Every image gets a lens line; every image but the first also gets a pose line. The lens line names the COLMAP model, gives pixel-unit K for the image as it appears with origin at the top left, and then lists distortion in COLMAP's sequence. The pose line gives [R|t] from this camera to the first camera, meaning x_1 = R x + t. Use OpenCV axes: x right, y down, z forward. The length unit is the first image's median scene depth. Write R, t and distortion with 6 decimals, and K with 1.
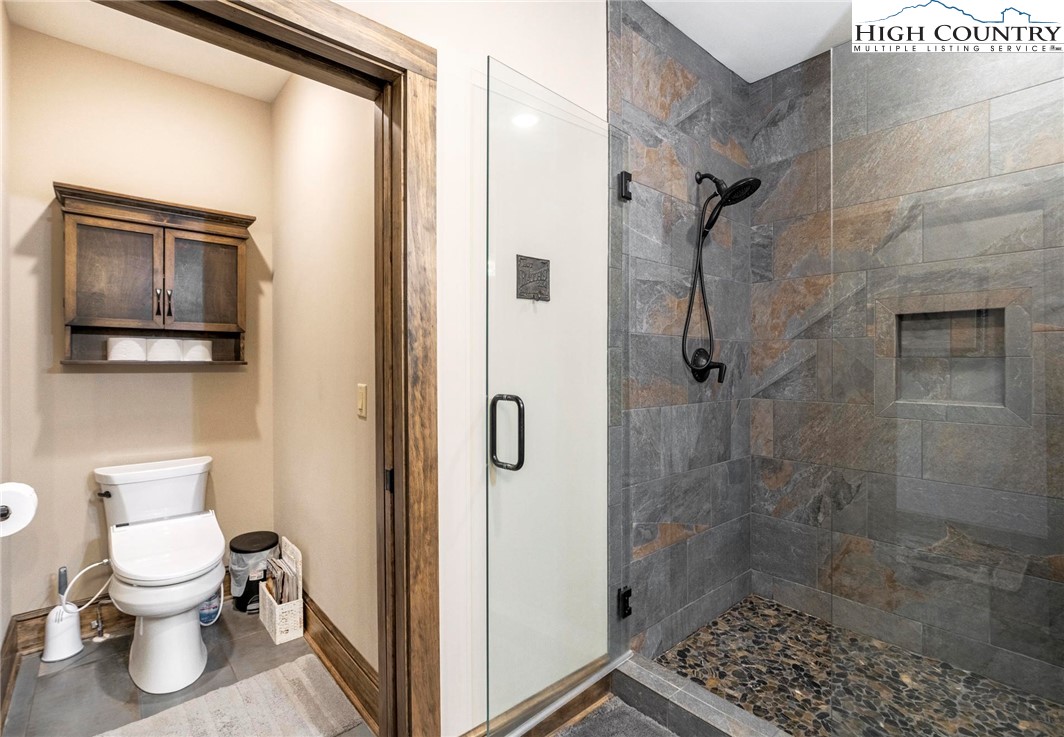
lens RADIAL K [[496.6, 0, 533.8], [0, 496.6, 363.9], [0, 0, 1]] dist [-0.010794, 0.001489]
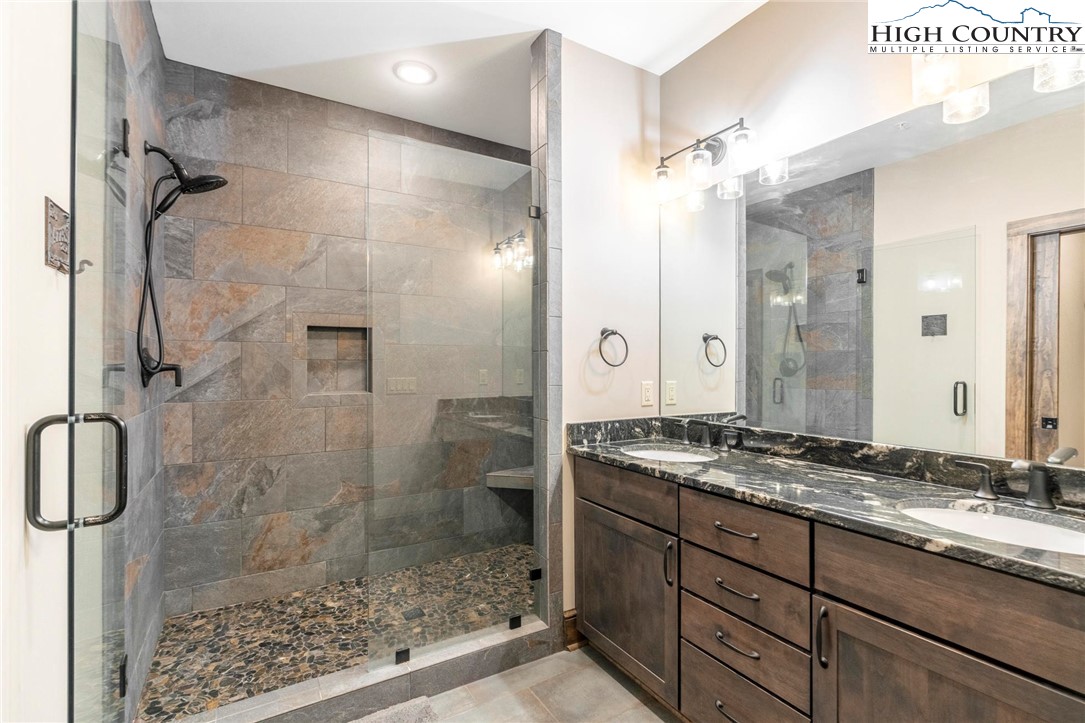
lens RADIAL K [[495.7, 0, 544.9], [0, 495.7, 361.8], [0, 0, 1]] dist [-0.007911, -0.000882]
pose [[0.153108, 0.000726, 0.988209, -0.407047], [0.003787, 0.999992, -0.001322, -0.003988], [-0.988202, 0.003944, 0.153105, 0.199536]]
